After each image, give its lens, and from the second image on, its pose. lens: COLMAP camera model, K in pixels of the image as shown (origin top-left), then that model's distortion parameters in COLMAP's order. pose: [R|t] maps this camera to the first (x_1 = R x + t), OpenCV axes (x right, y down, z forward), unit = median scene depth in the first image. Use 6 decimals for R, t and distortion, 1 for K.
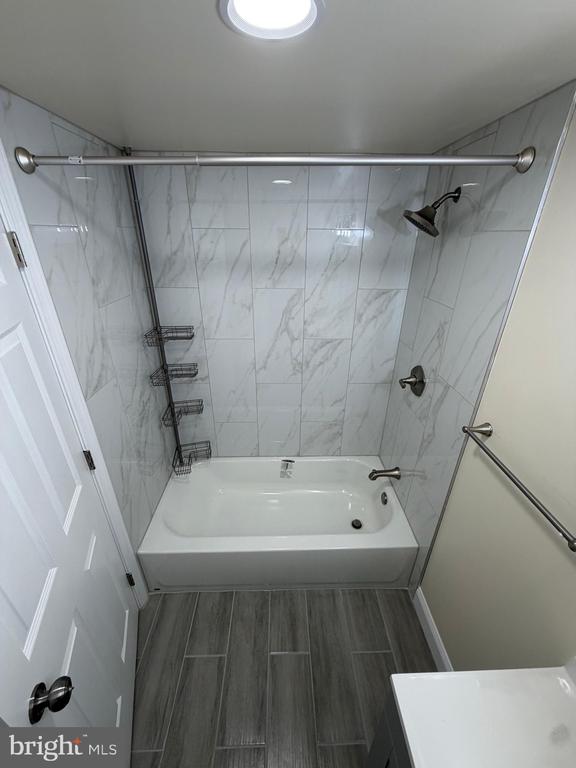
lens RADIAL K [[306.2, 0, 285.1], [0, 306.2, 383.1], [0, 0, 1]] dist [0.002486, -0.000442]
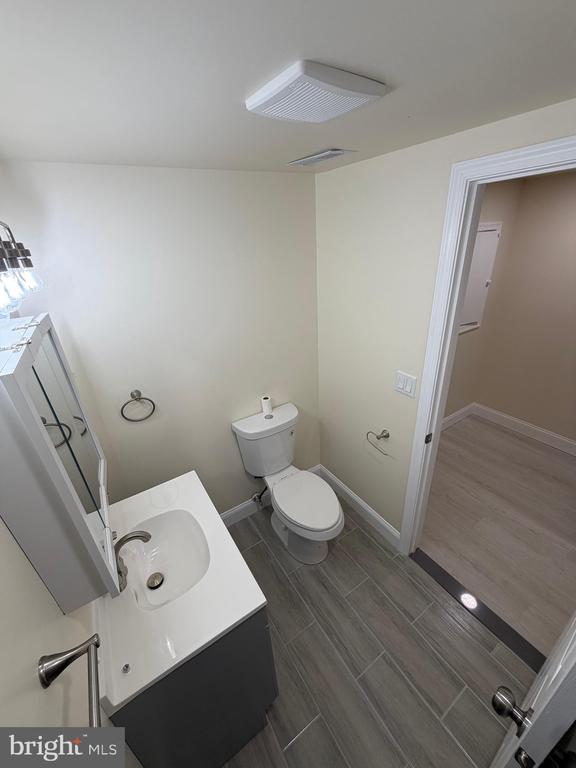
lens RADIAL K [[306.2, 0, 287.2], [0, 306.2, 383.8], [0, 0, 1]] dist [0.002486, -0.000442]
pose [[-0.849467, 0.269263, -0.453766, 0.321573], [-0.176927, 0.664840, 0.725730, -0.314667], [0.497094, 0.696767, -0.517120, 0.572957]]
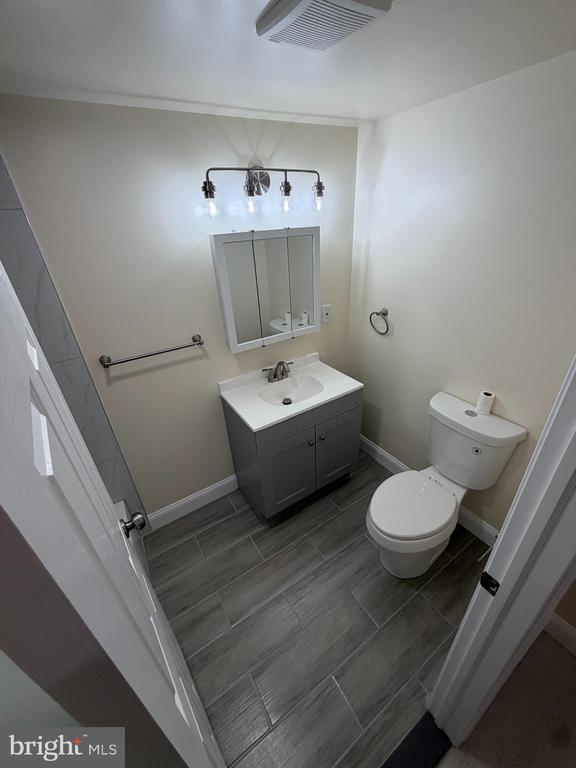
lens RADIAL K [[306.2, 0, 287.0], [0, 306.2, 382.3], [0, 0, 1]] dist [0.002486, -0.000442]
pose [[-0.515599, -0.390931, 0.762450, -0.615636], [0.416088, 0.663646, 0.621647, -0.217373], [-0.749018, 0.637767, -0.179514, 0.533370]]
